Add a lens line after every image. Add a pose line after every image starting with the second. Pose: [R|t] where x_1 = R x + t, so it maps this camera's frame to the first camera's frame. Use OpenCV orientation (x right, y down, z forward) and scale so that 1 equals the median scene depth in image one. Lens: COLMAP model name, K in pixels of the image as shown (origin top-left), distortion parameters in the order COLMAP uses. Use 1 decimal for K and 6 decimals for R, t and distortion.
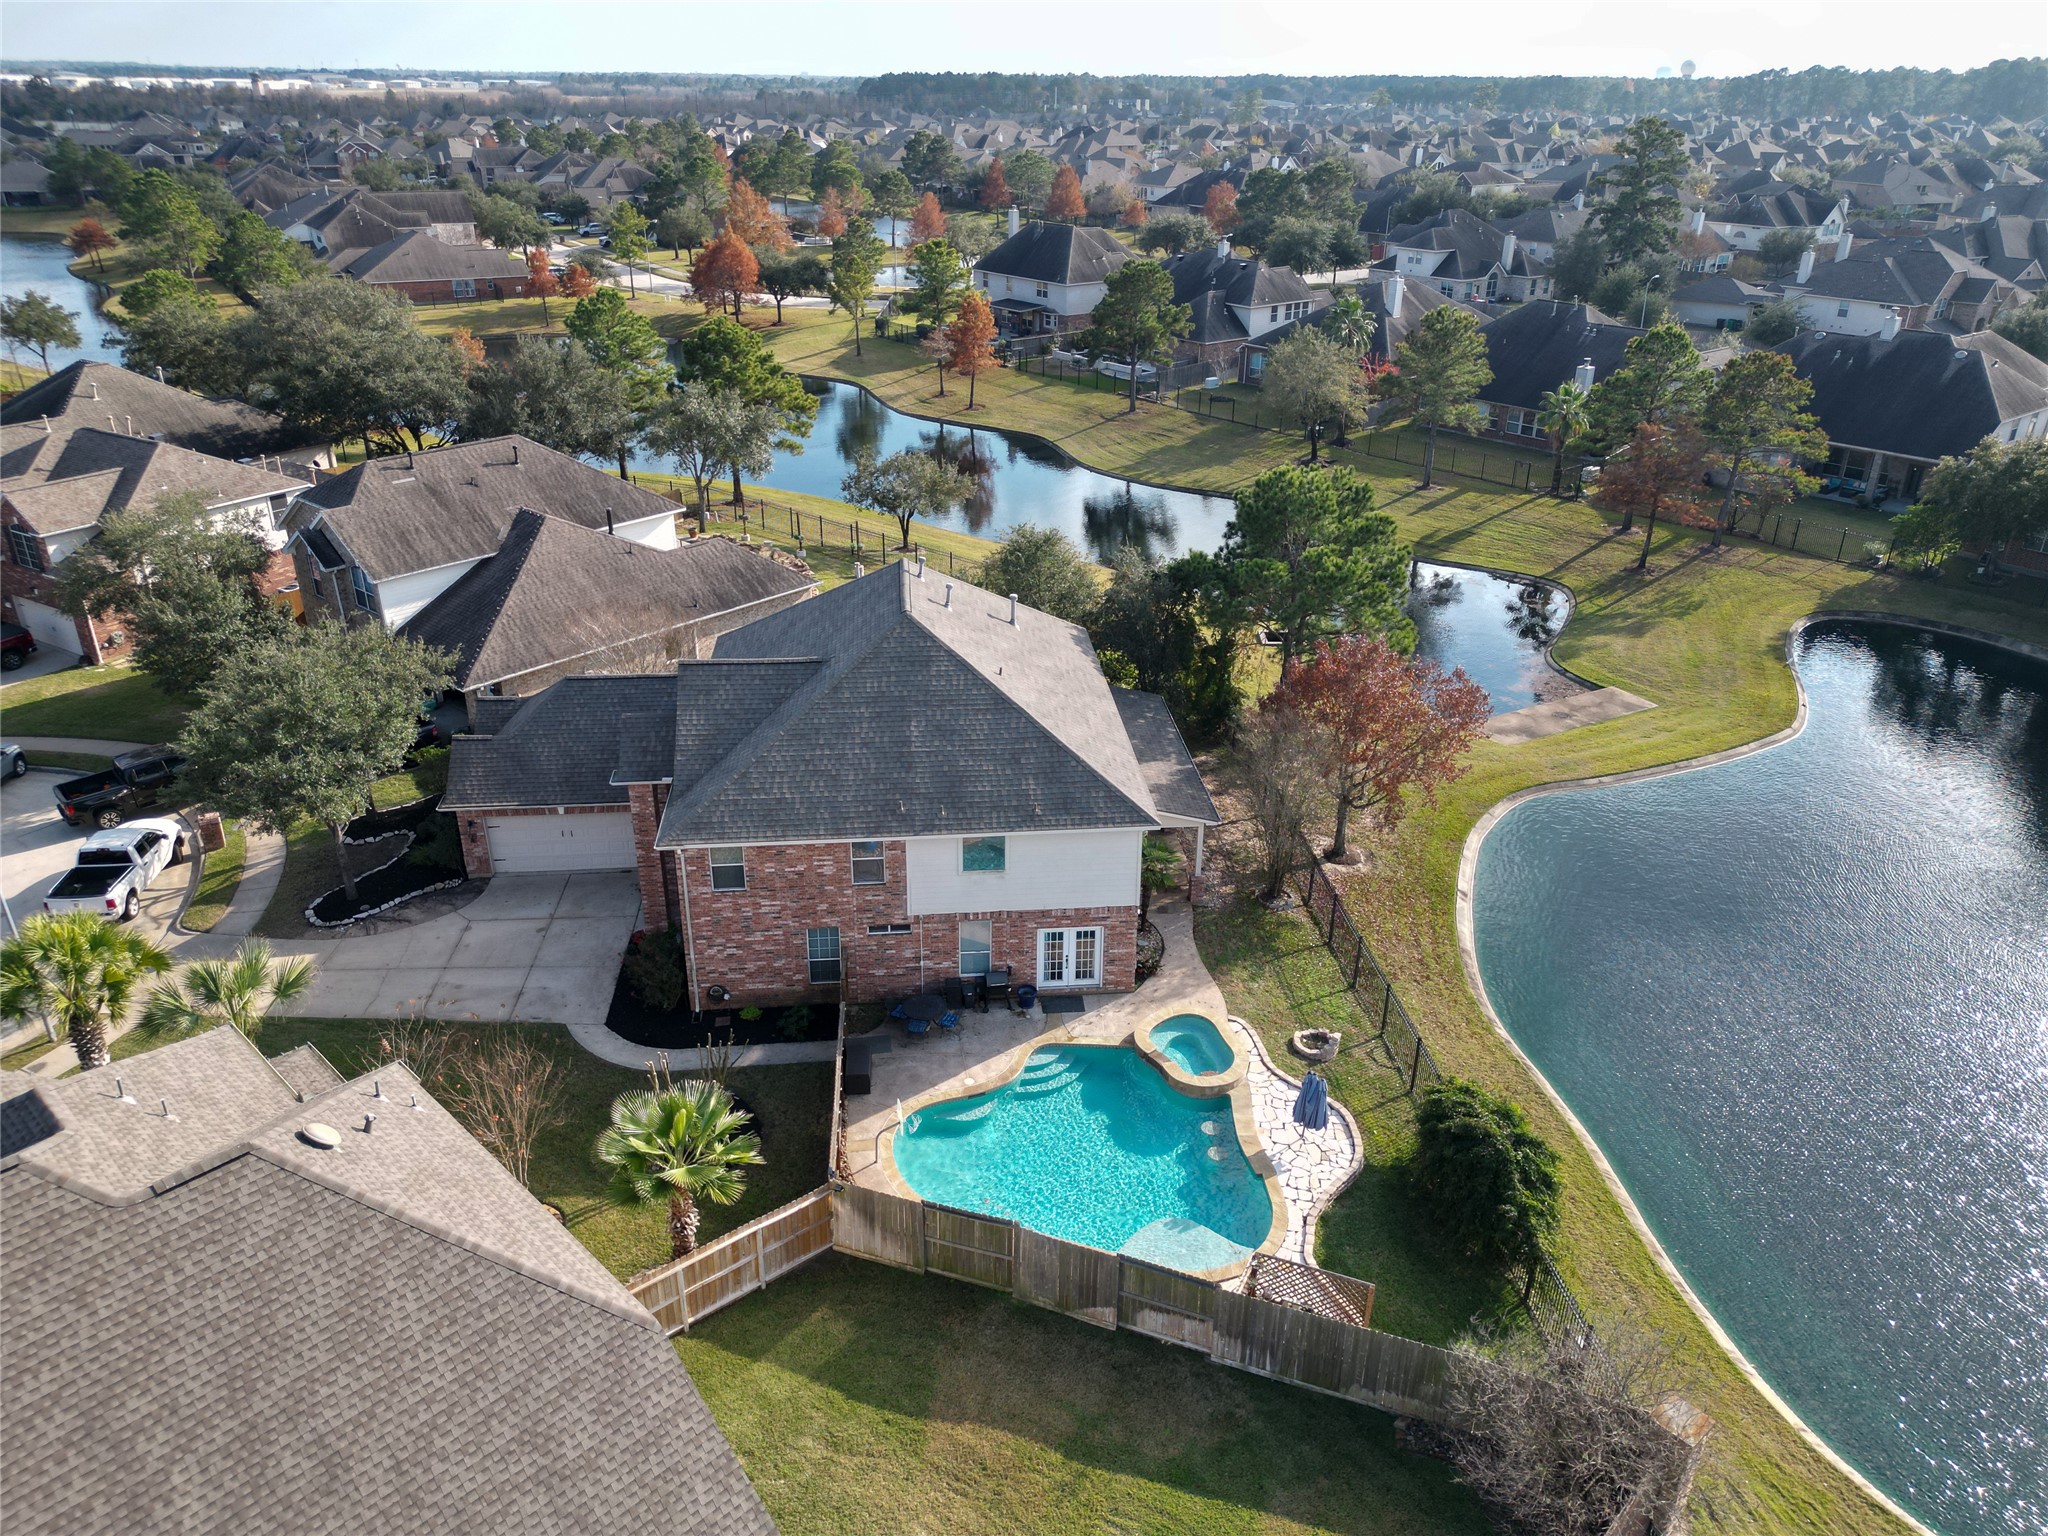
lens RADIAL K [[1431.5, 0, 1024.0], [0, 1431.5, 768.0], [0, 0, 1]] dist [0.054195, -0.049147]
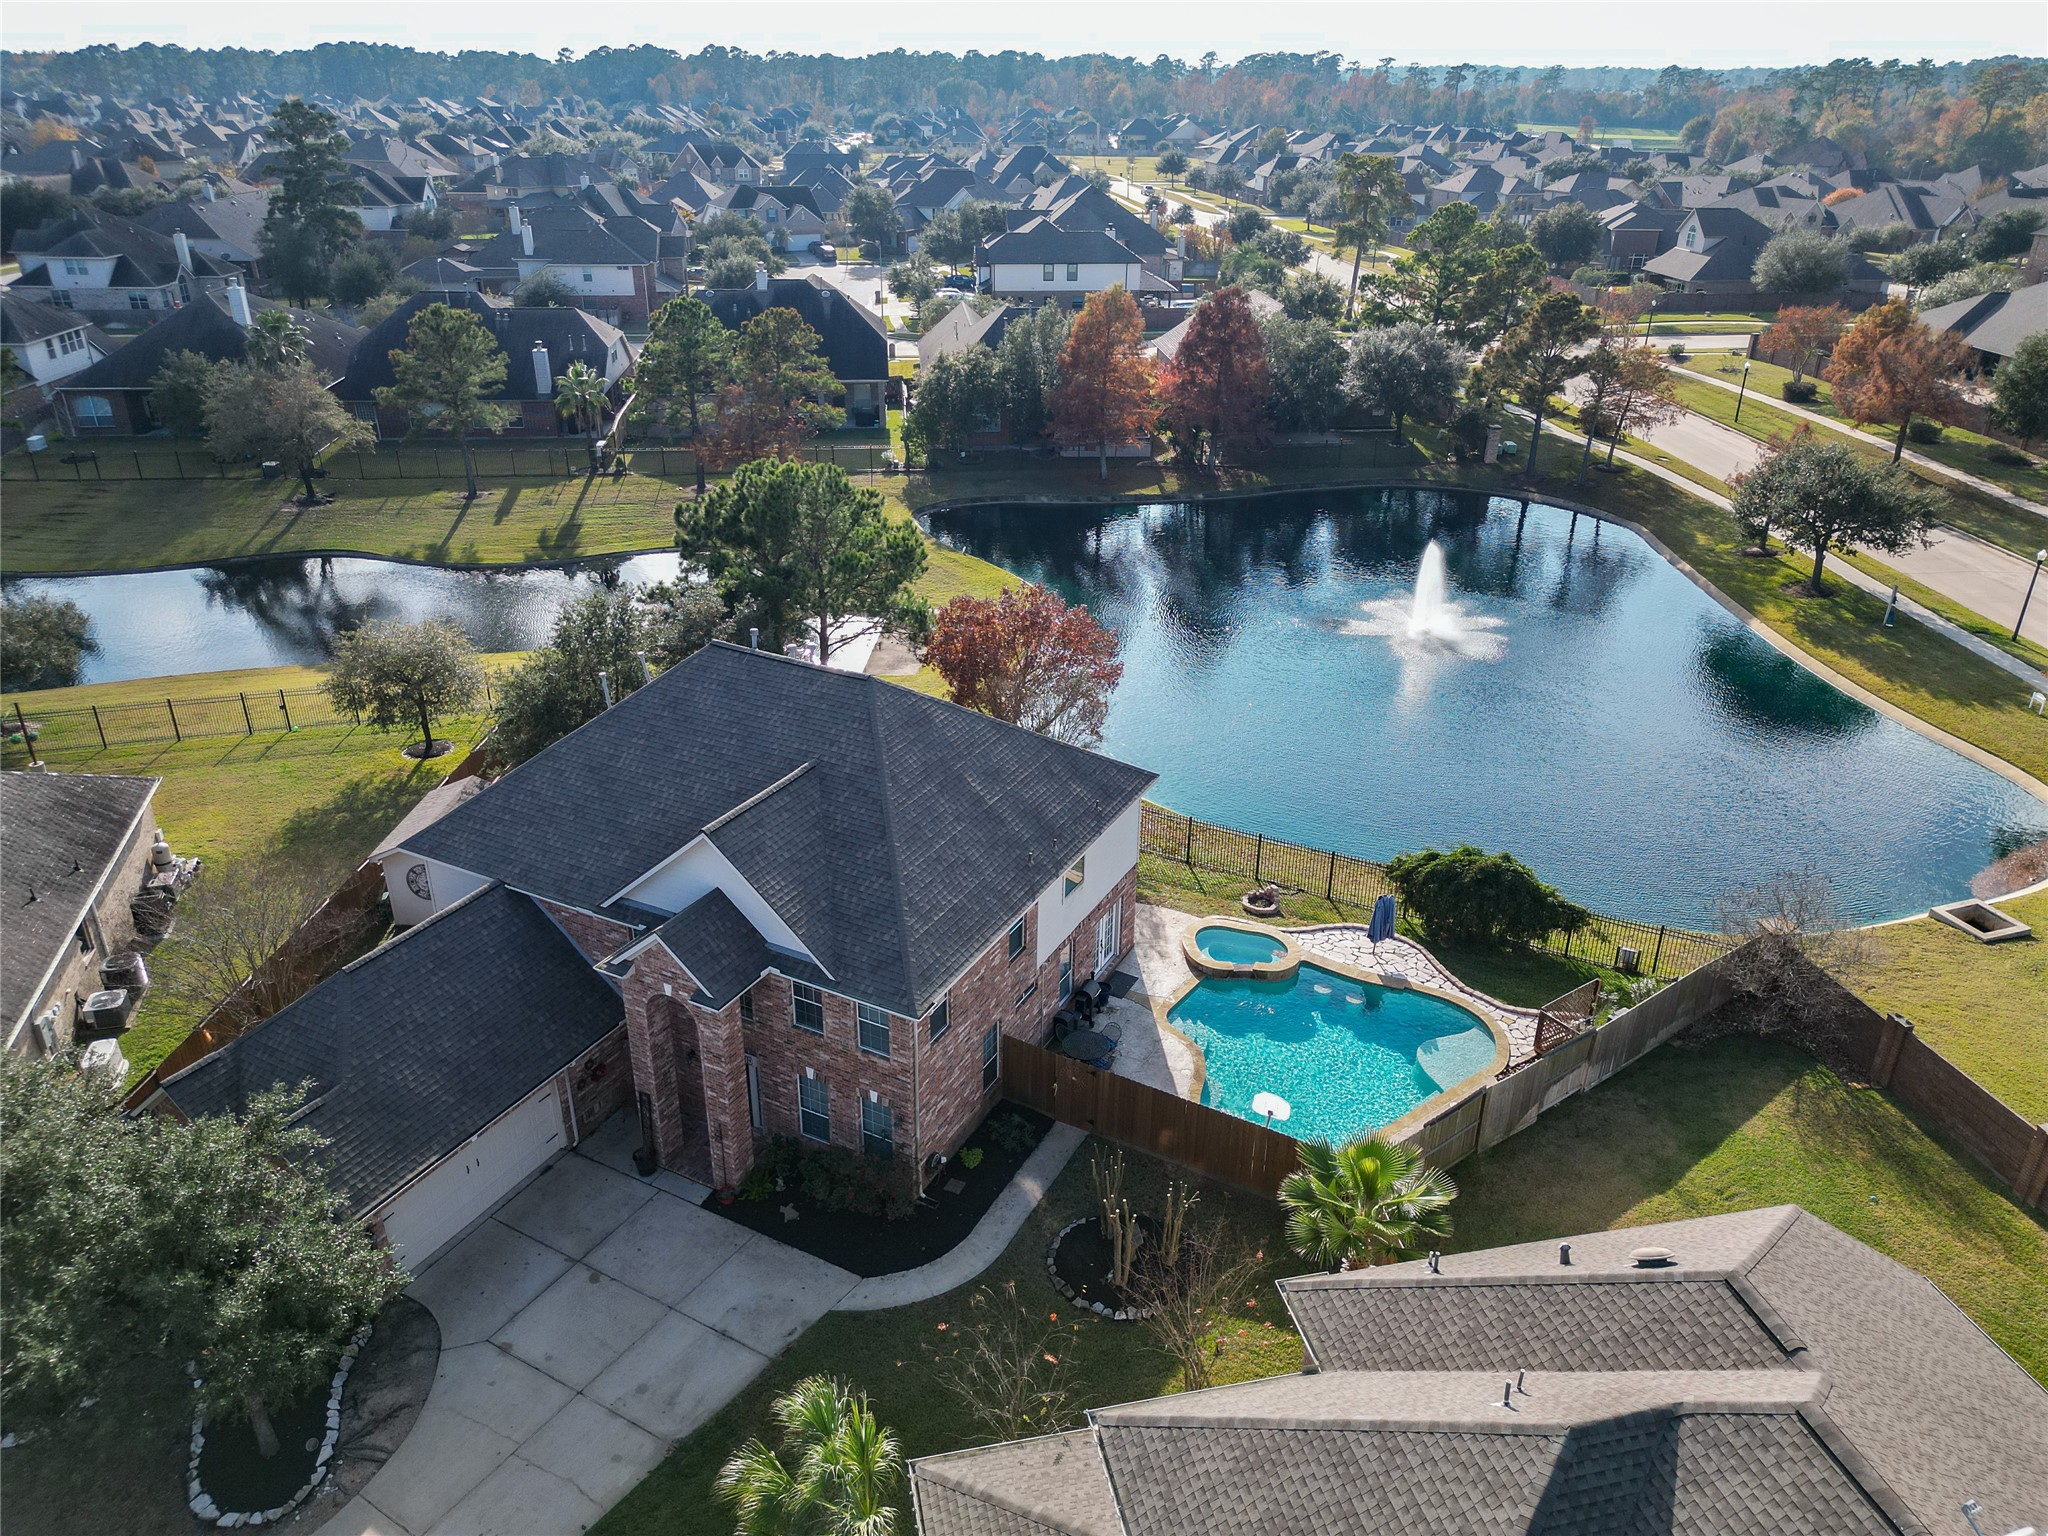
lens RADIAL K [[1431.5, 0, 1024.0], [0, 1431.5, 768.0], [0, 0, 1]] dist [0.054195, -0.049147]
pose [[0.540787, -0.372329, 0.754268, -0.330581], [0.362107, 0.912406, 0.190771, -0.089846], [-0.759228, 0.169959, 0.628241, 0.181502]]
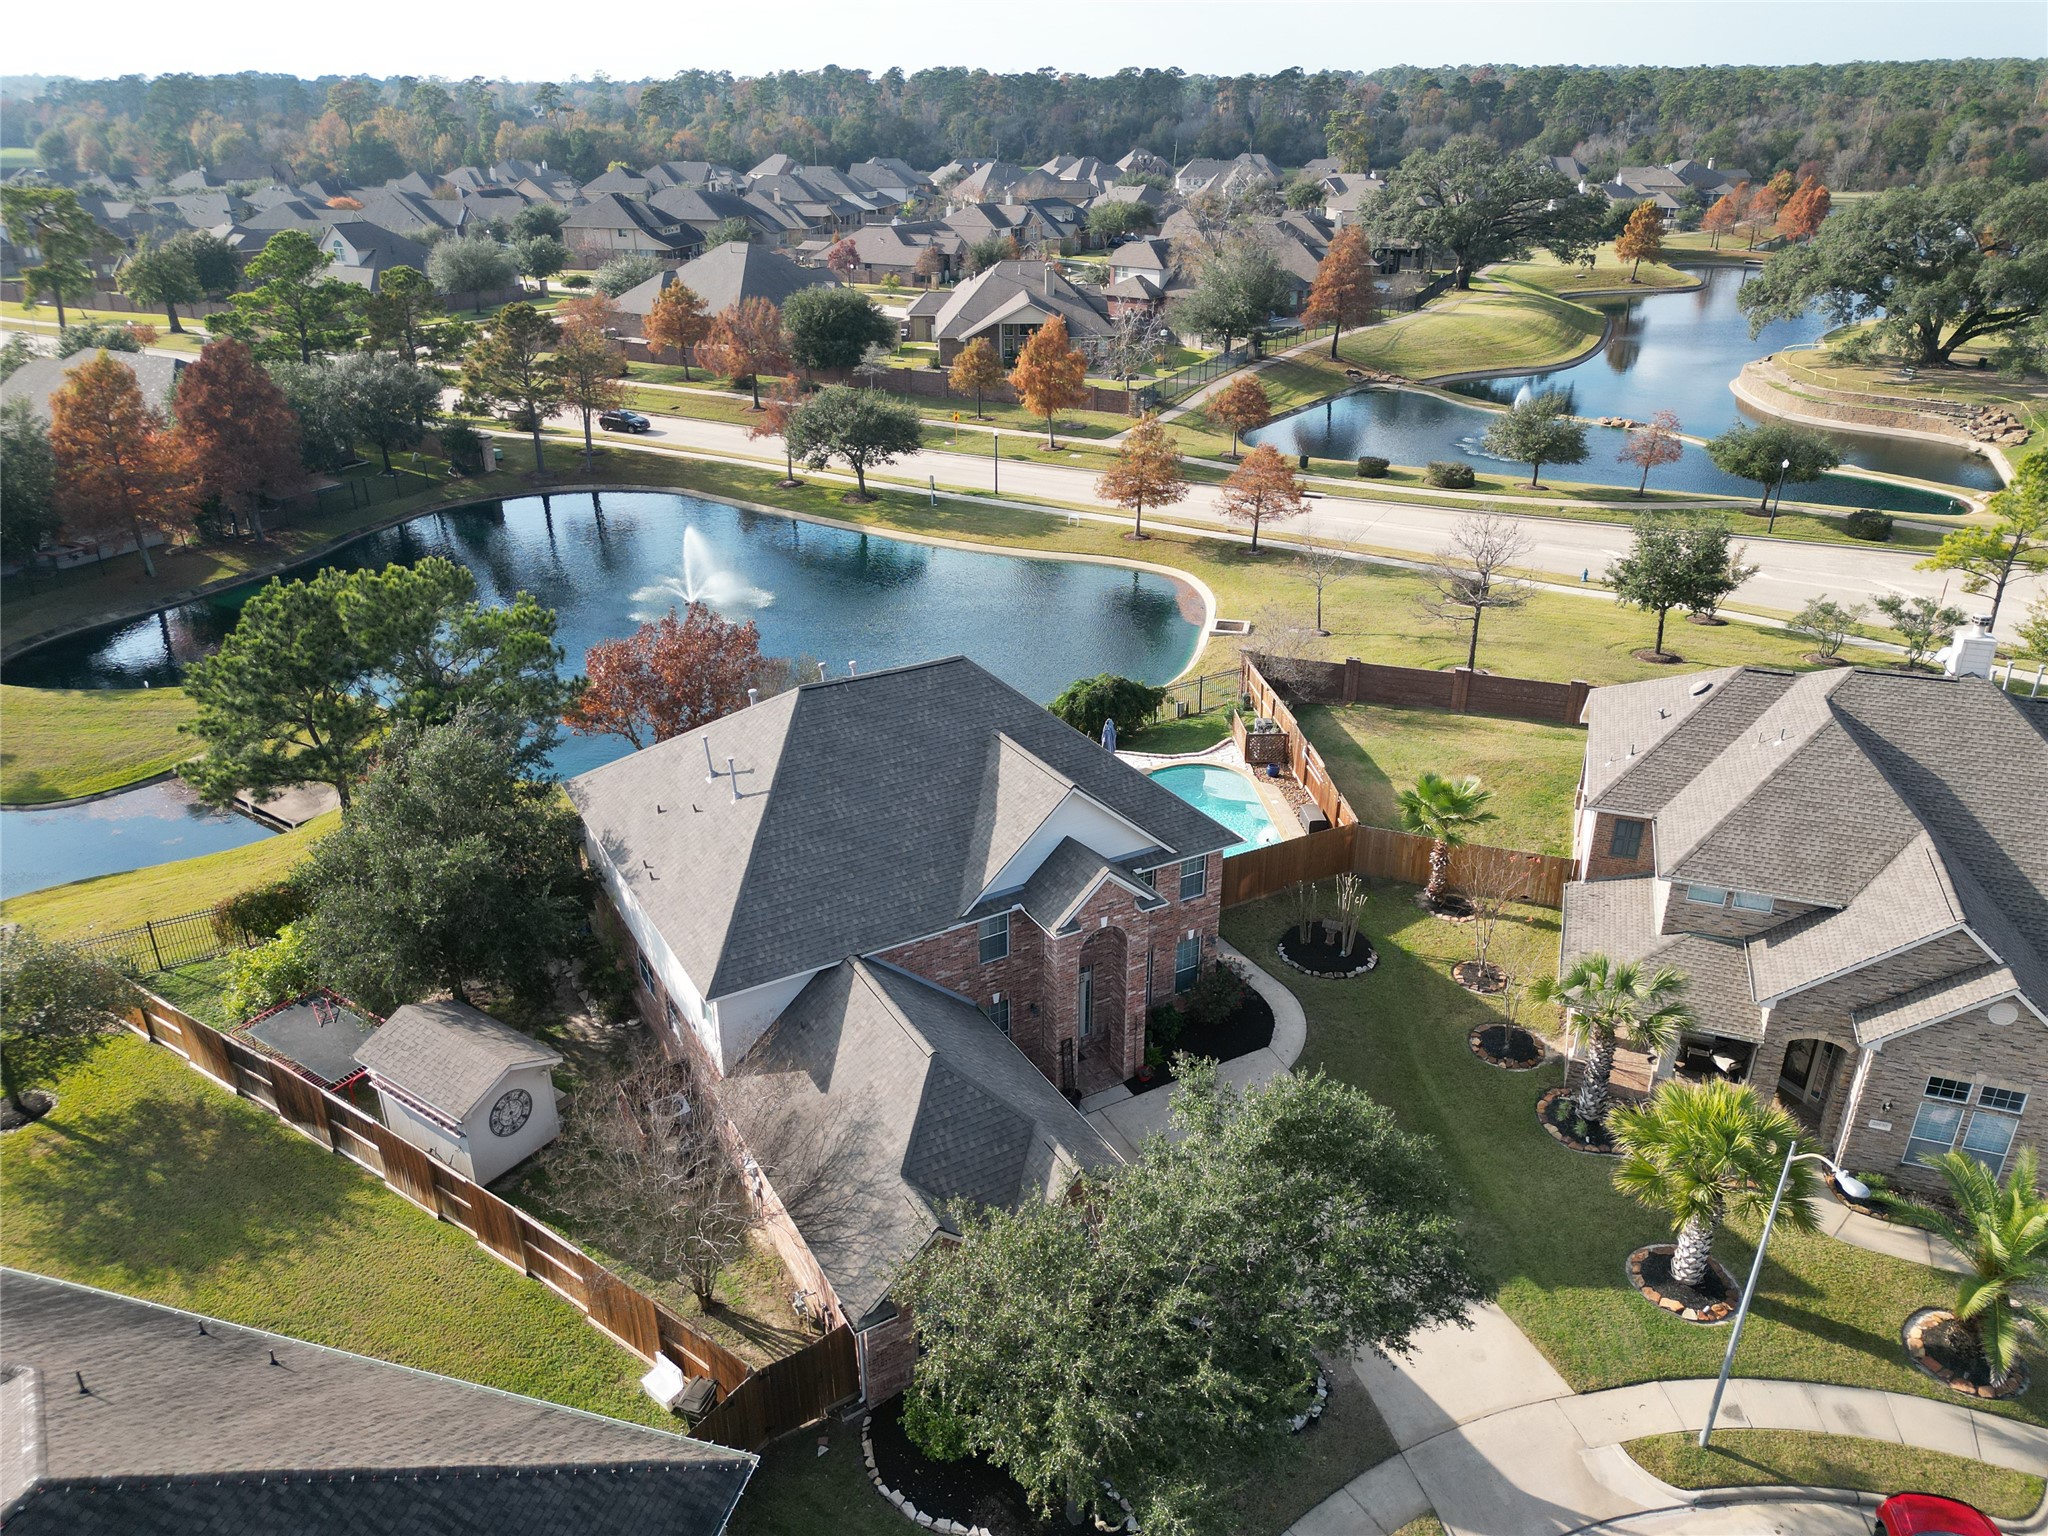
lens RADIAL K [[1426.6, 0, 1024.0], [0, 1426.6, 768.0], [0, 0, 1]] dist [0.062638, -0.053601]
pose [[-0.428837, -0.395102, 0.812399, -0.436514], [0.385761, 0.733084, 0.560158, -0.276580], [-0.816876, 0.553609, -0.161959, 0.546274]]
